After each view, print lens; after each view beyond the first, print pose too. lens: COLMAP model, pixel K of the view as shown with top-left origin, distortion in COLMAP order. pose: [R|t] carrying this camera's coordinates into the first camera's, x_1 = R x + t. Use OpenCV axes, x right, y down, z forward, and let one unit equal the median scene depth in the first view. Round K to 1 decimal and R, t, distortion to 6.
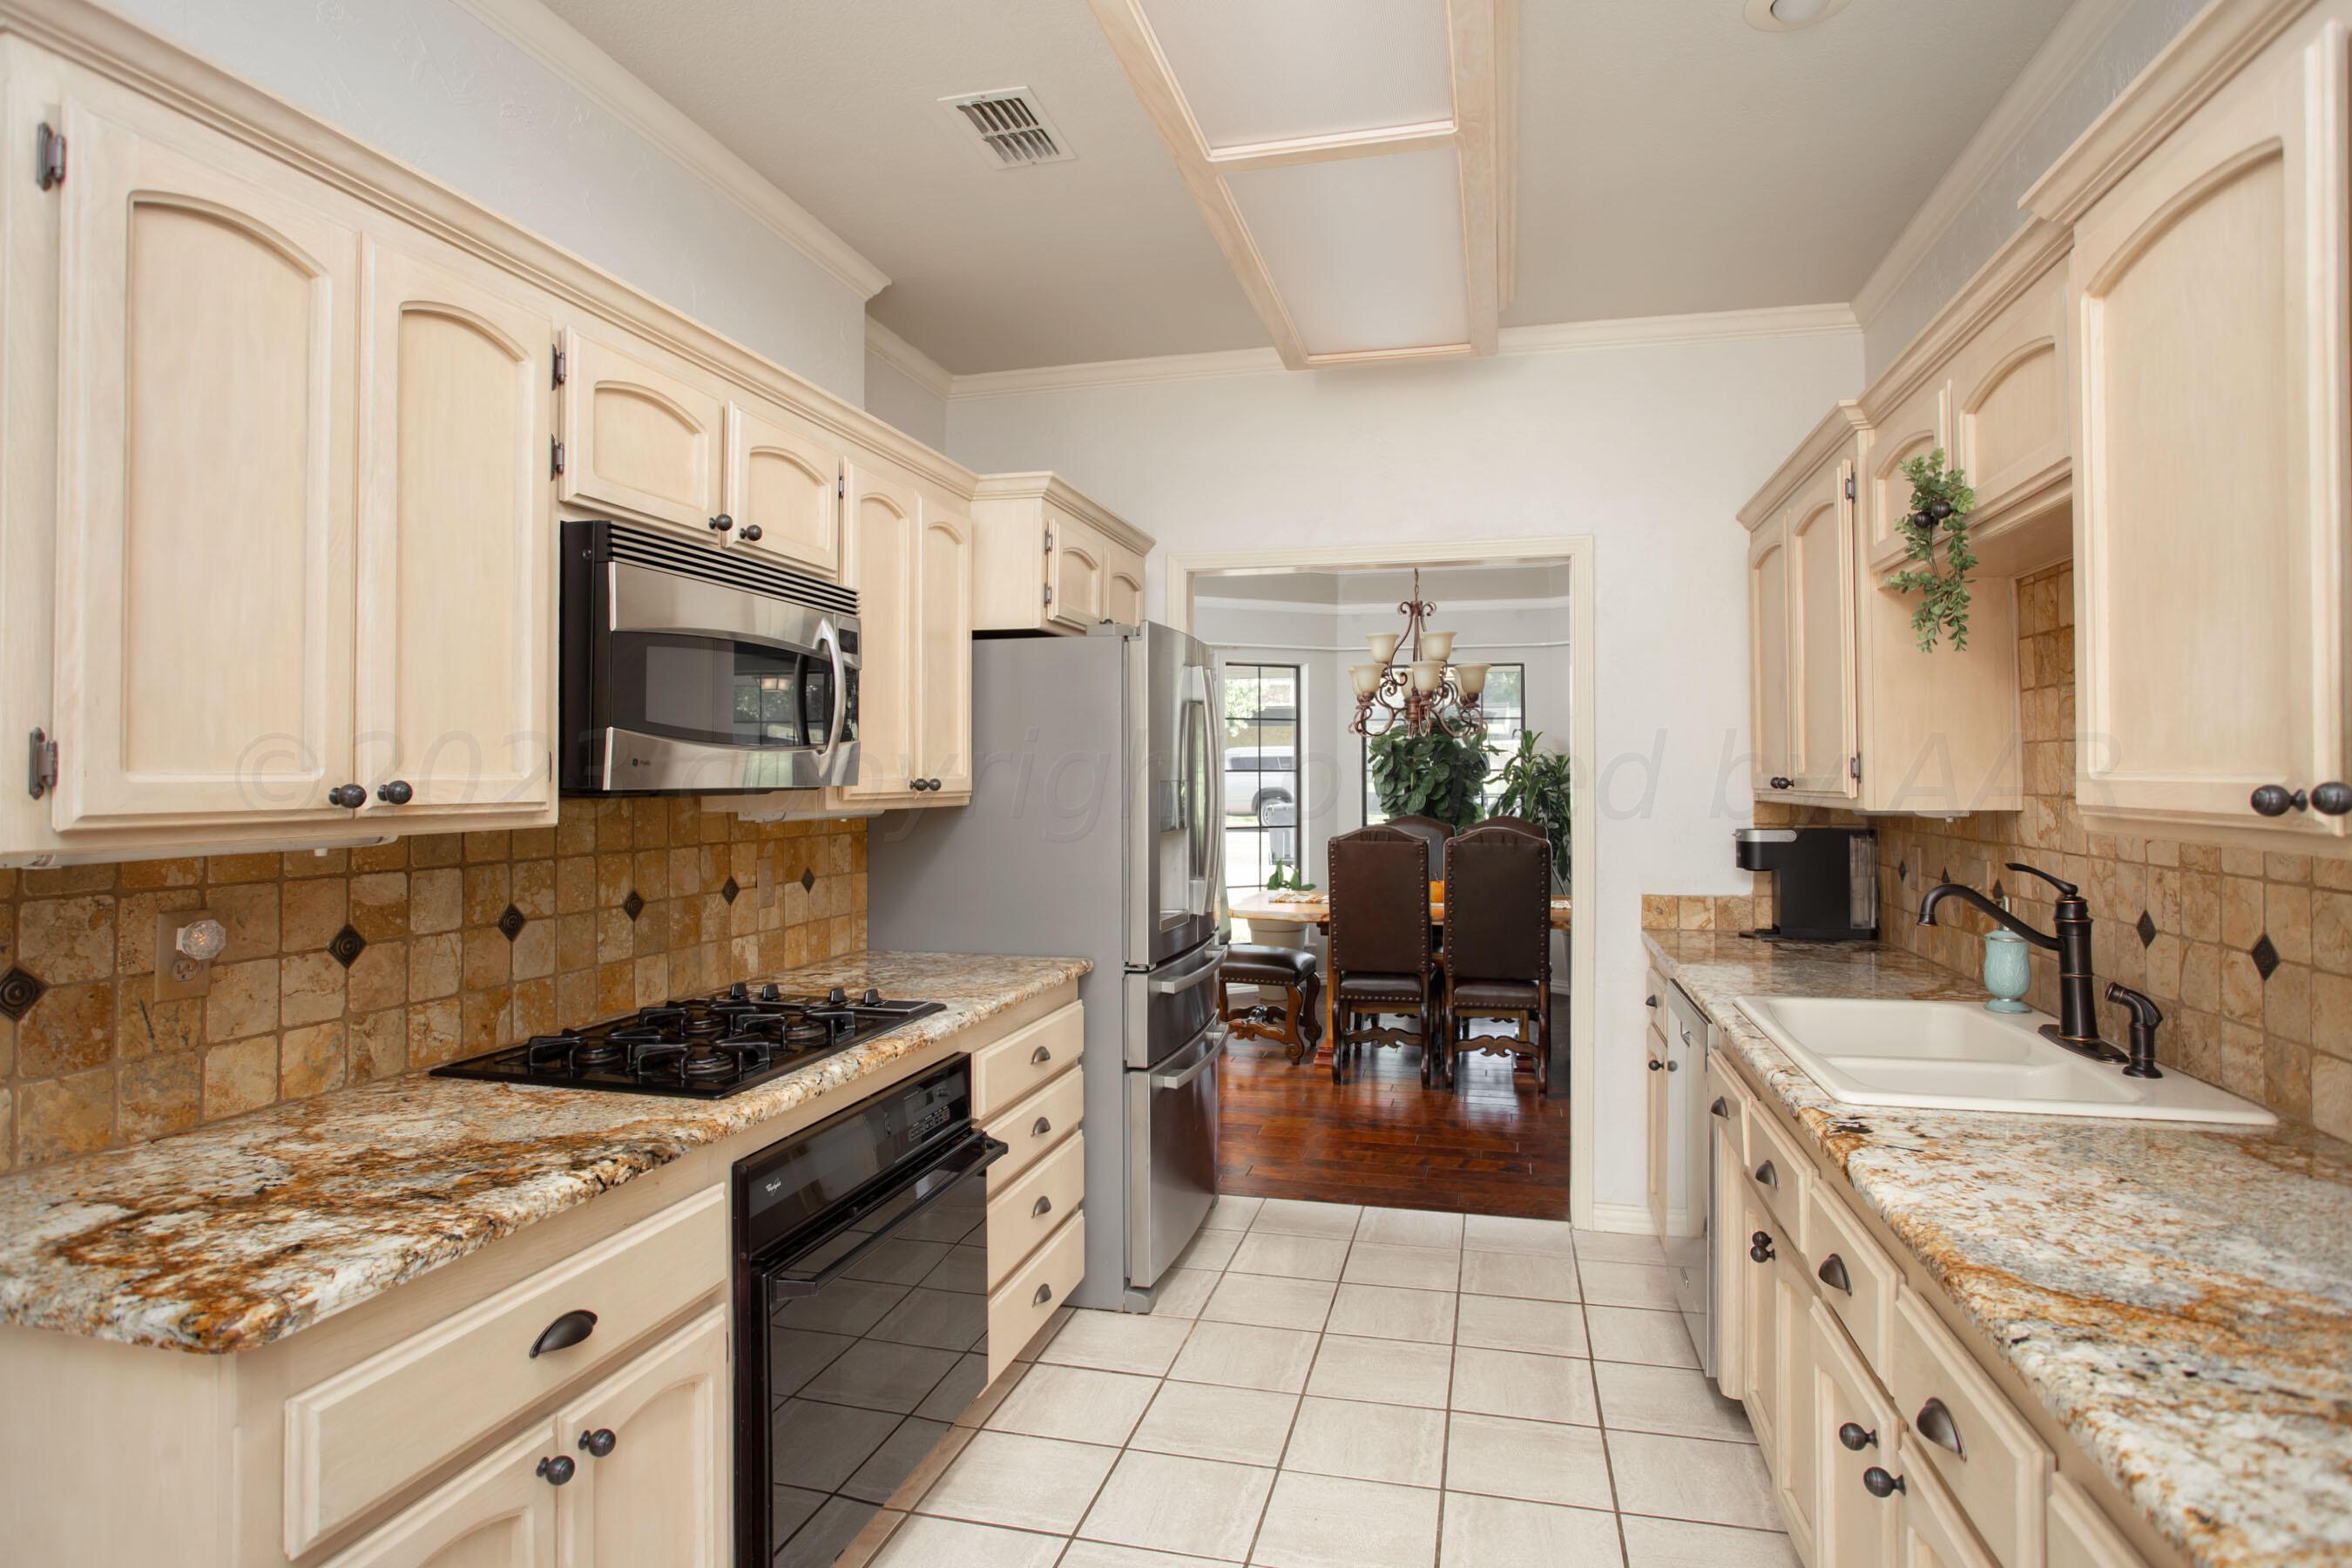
lens RADIAL K [[1273.6, 0, 1170.2], [0, 1273.6, 771.9], [0, 0, 1]] dist [-0.000829, -0.001711]
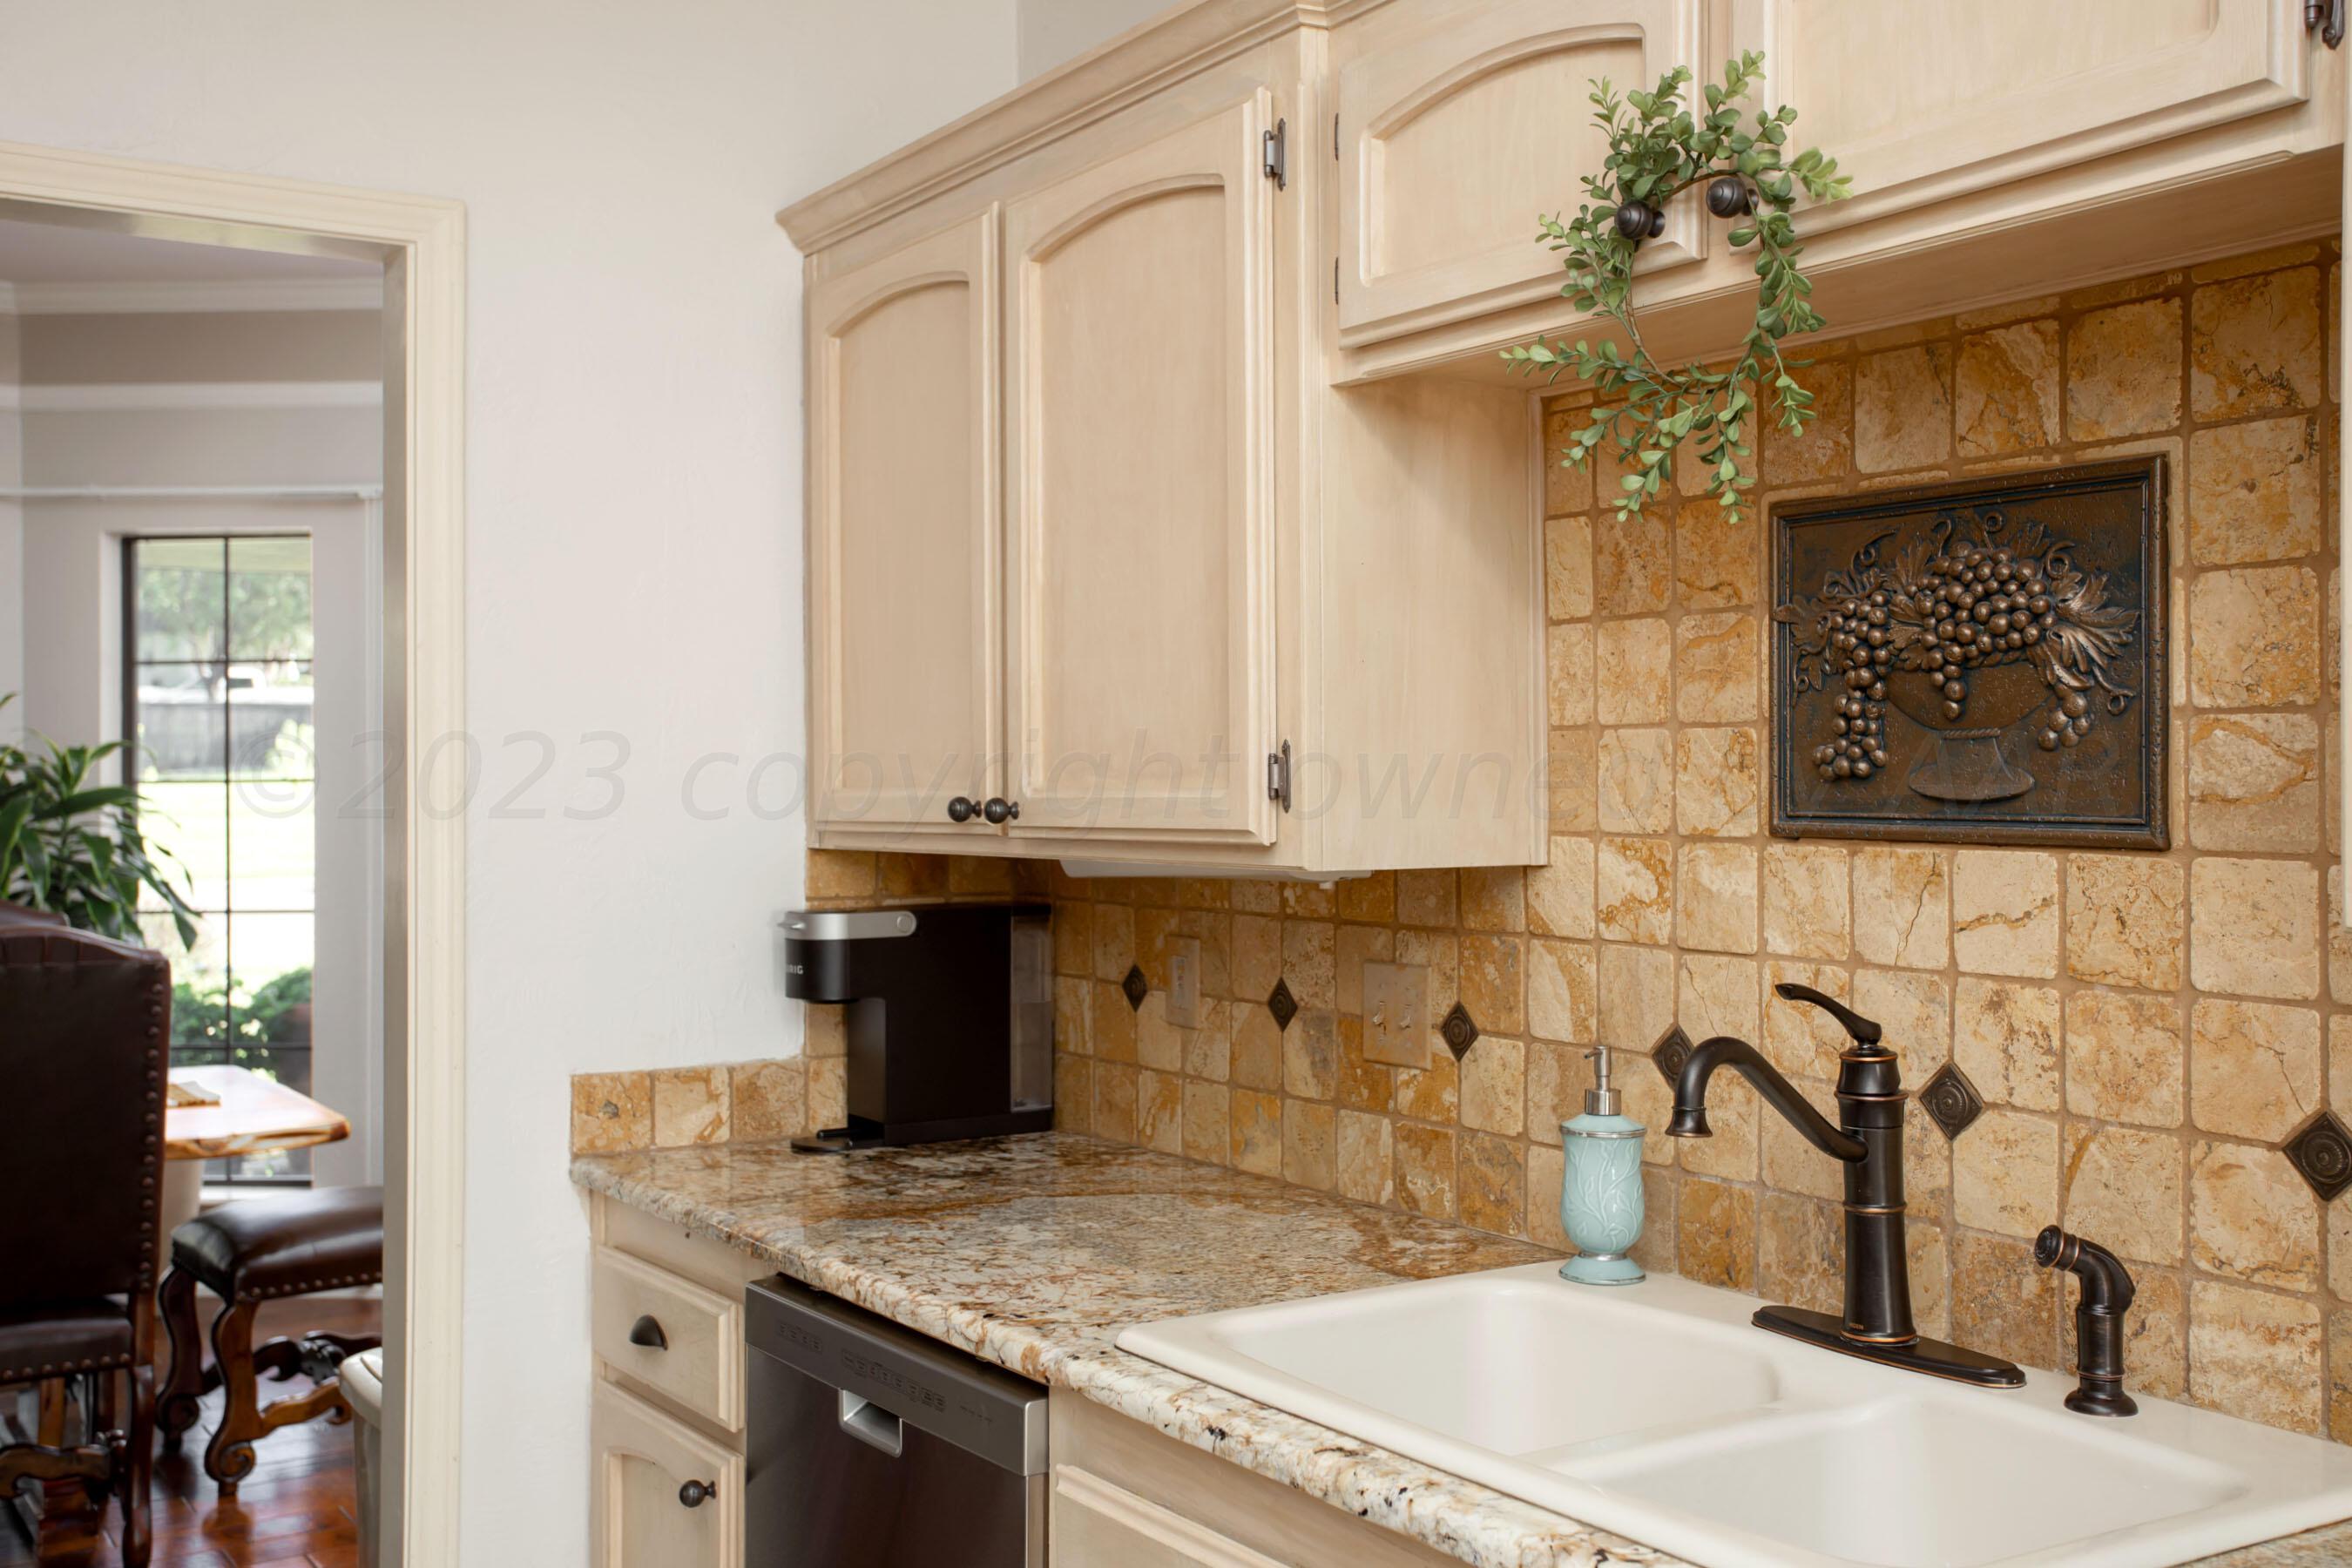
lens RADIAL K [[2378.3, 0, 1181.7], [0, 2378.3, 792.8], [0, 0, 1]] dist [0.008199, 0.000000]
pose [[0.678913, -0.005961, 0.734194, -0.111856], [0.000551, 0.999971, 0.007609, -0.005245], [-0.734218, -0.004761, 0.678897, 0.491637]]
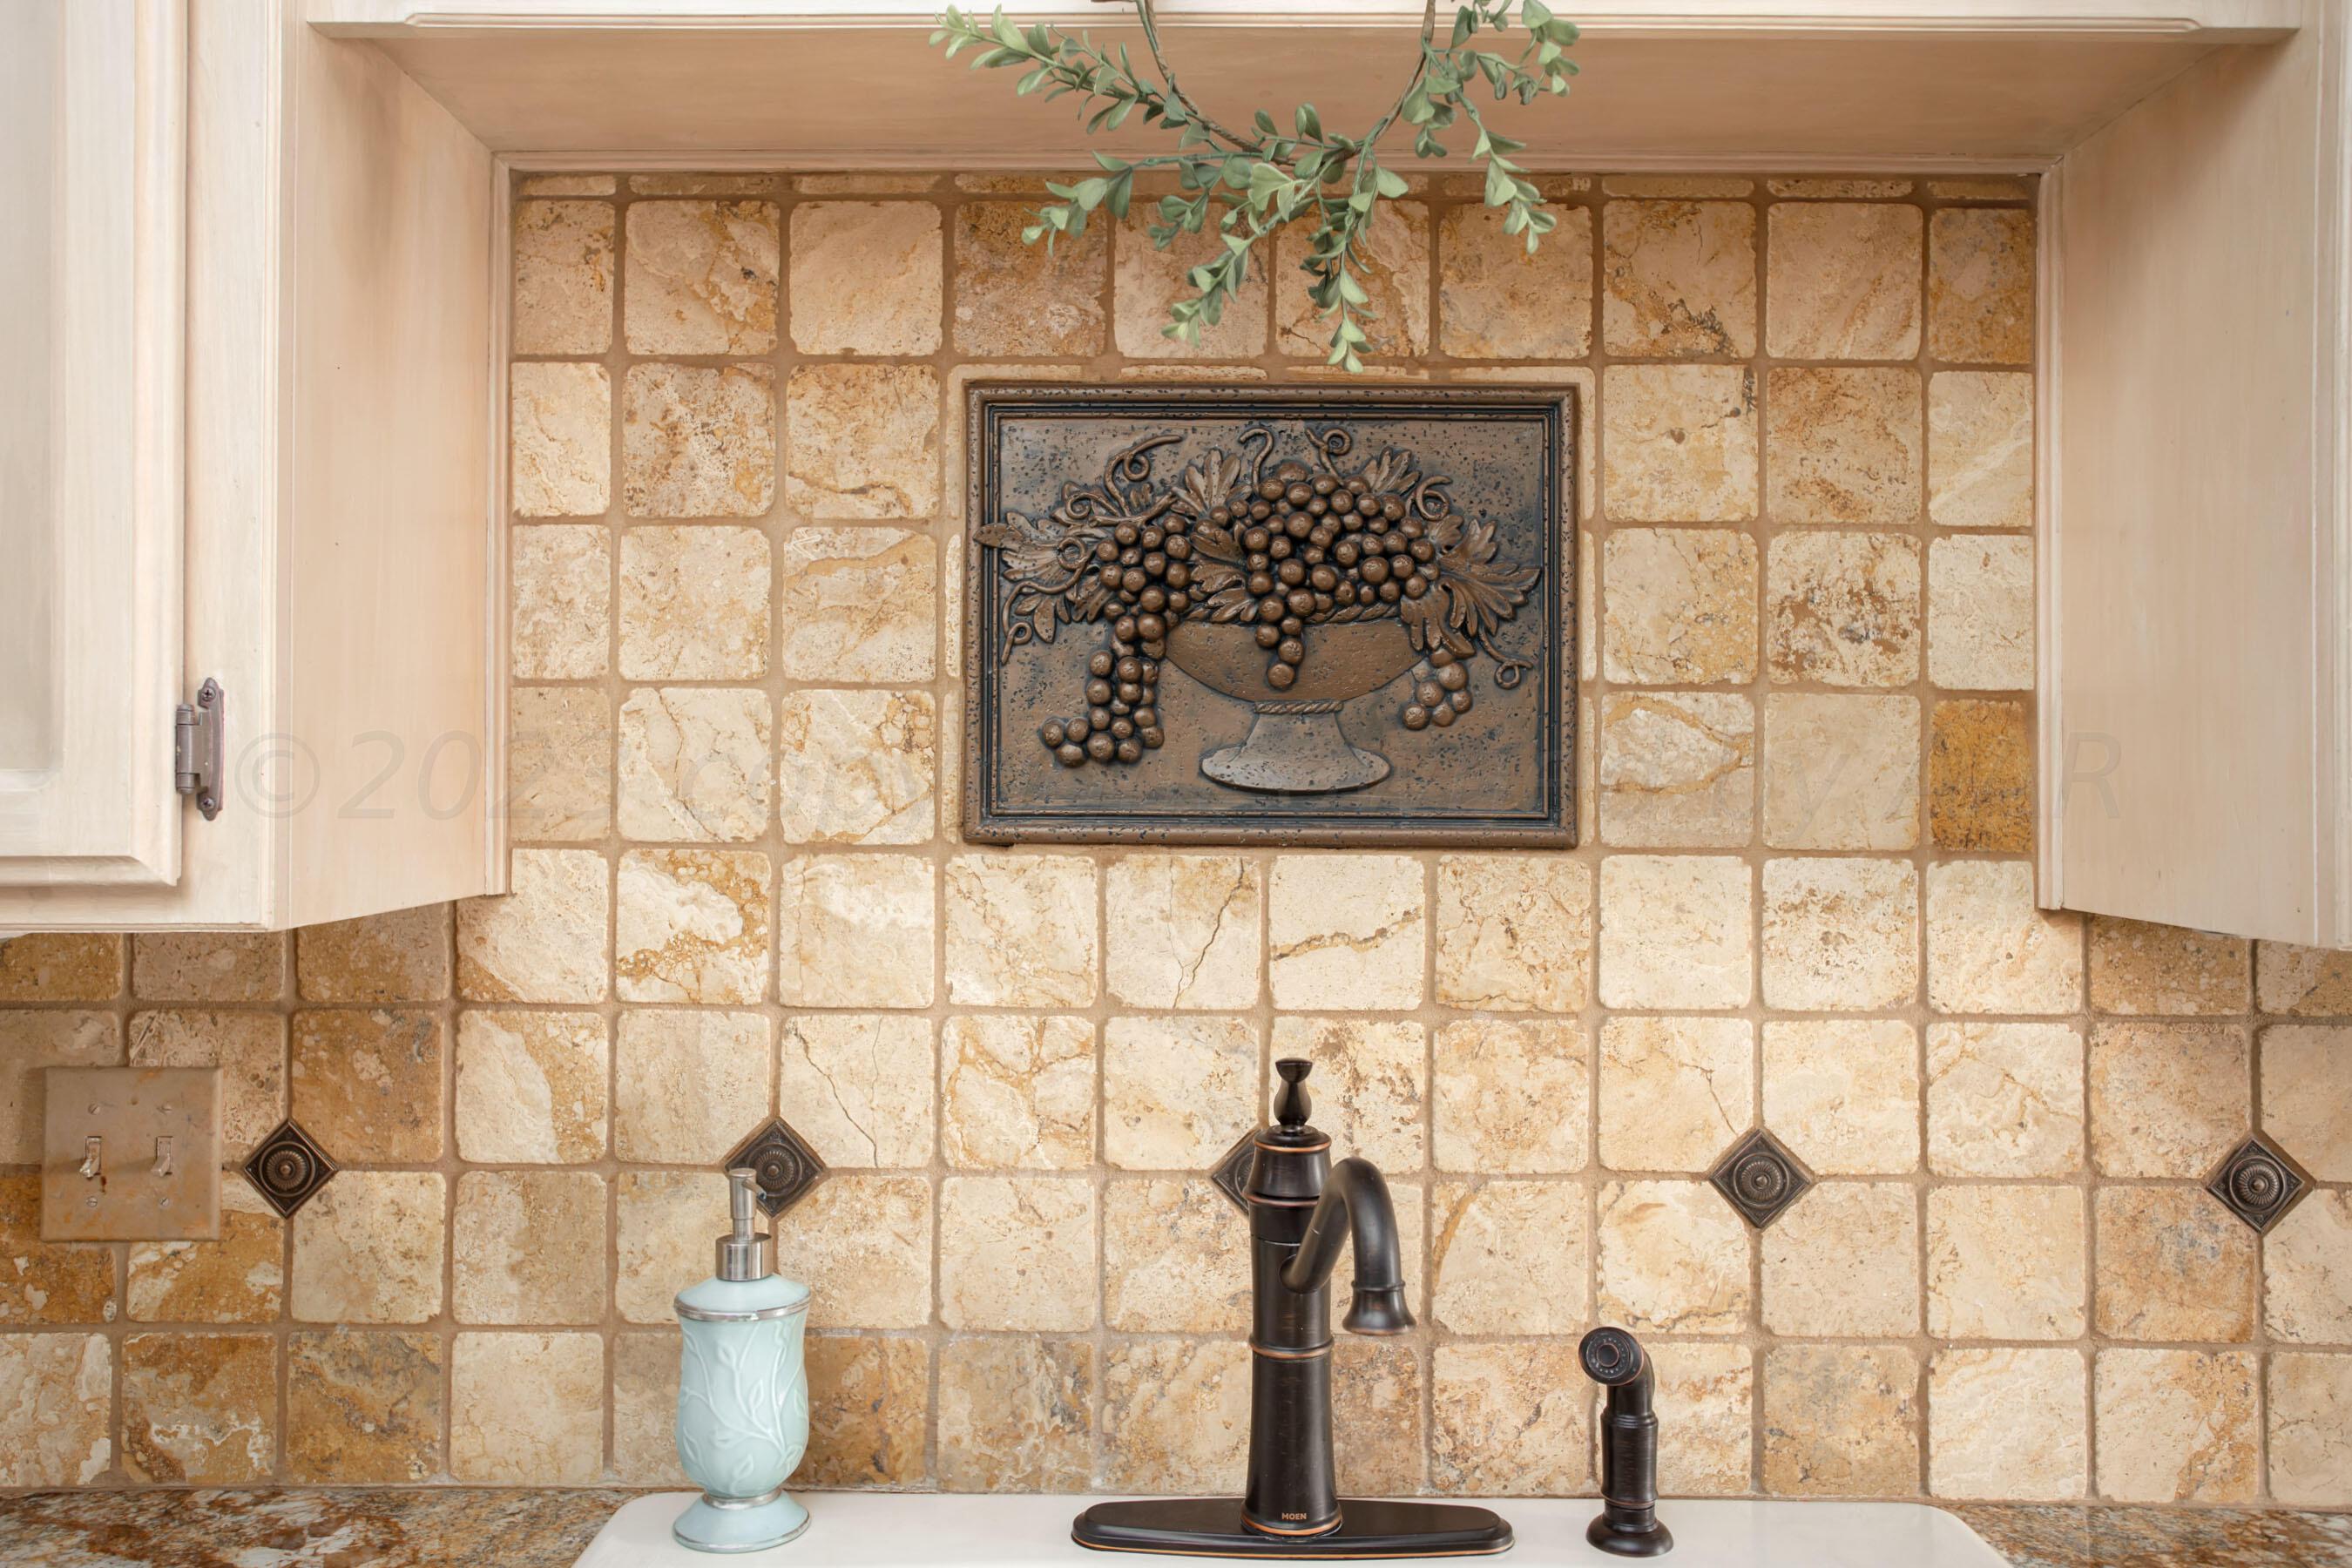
lens RADIAL K [[1961.7, 0, 1178.7], [0, 1961.7, 766.5], [0, 0, 1]] dist [-0.036840, 0.073761]
pose [[-0.246229, 0.003093, 0.969207, 0.155951], [-0.005459, 0.999975, -0.004578, -0.000515], [-0.969196, -0.006418, -0.246206, 0.990383]]
